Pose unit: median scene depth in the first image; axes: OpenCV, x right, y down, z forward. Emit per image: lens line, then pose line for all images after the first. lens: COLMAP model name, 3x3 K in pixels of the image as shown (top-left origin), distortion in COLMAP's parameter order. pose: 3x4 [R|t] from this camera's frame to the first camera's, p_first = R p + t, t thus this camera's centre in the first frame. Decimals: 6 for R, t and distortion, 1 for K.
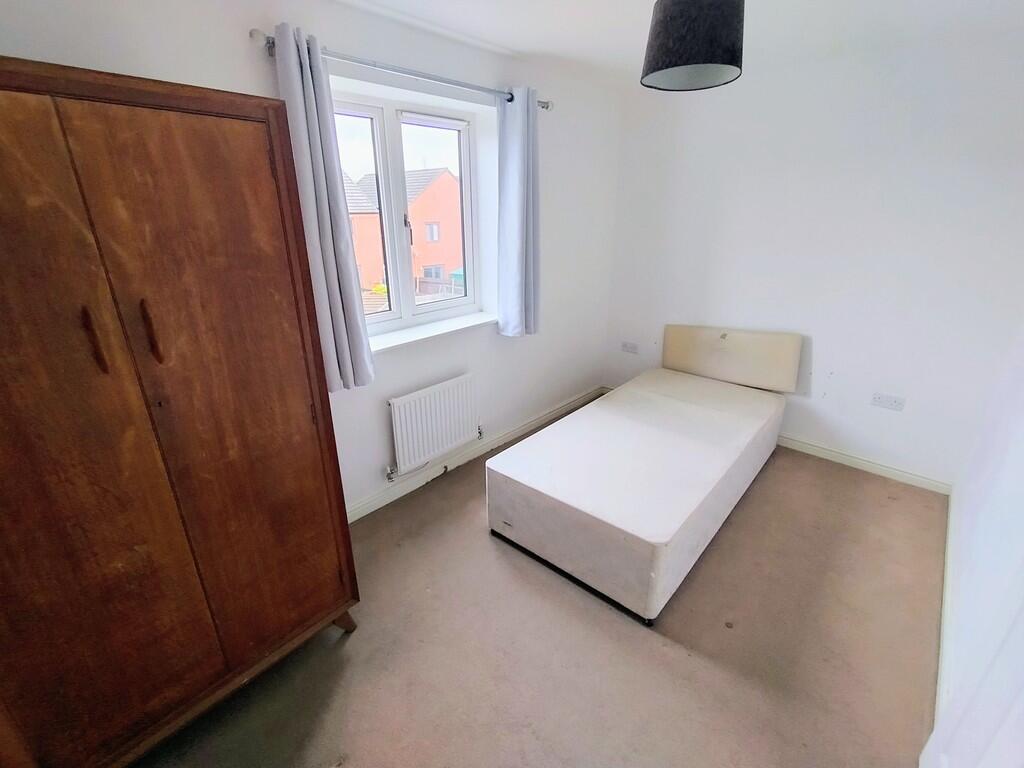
lens RADIAL K [[464.7, 0, 506.0], [0, 464.7, 384.8], [0, 0, 1]] dist [0.001296, 0.000107]
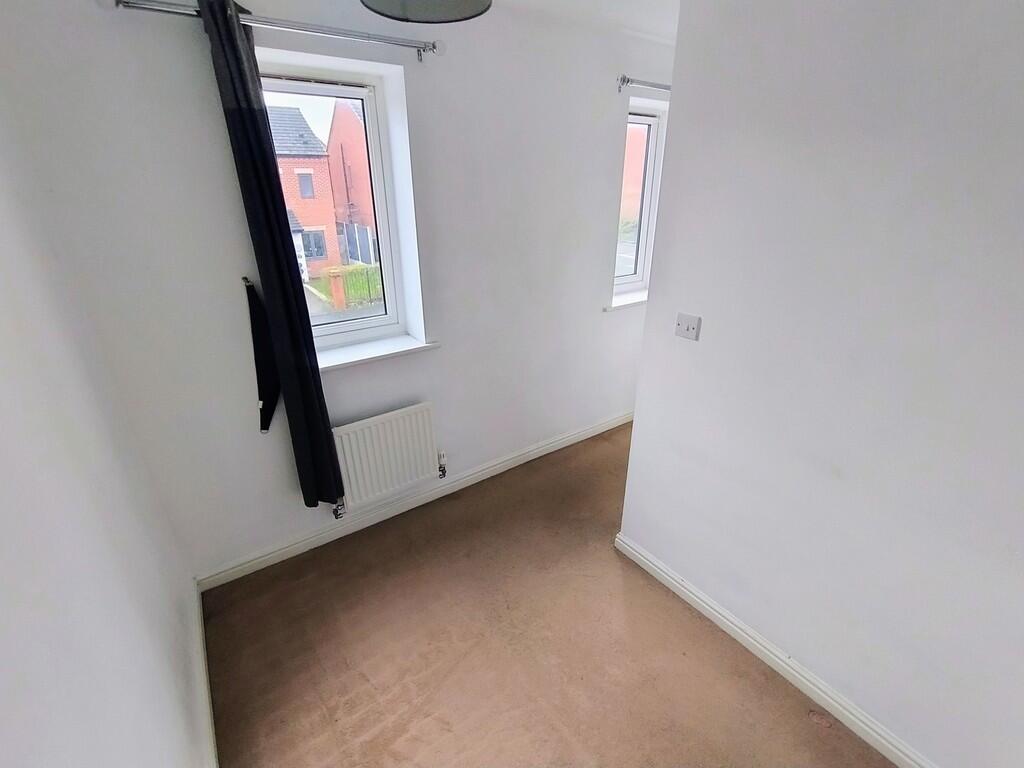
lens RADIAL K [[464.7, 0, 518.9], [0, 464.7, 383.5], [0, 0, 1]] dist [0.001296, 0.000107]
pose [[0.985756, 0.059467, -0.157316, 0.215391], [-0.056879, 0.998162, 0.020910, -0.084507], [0.158270, -0.011664, 0.987327, 0.207453]]
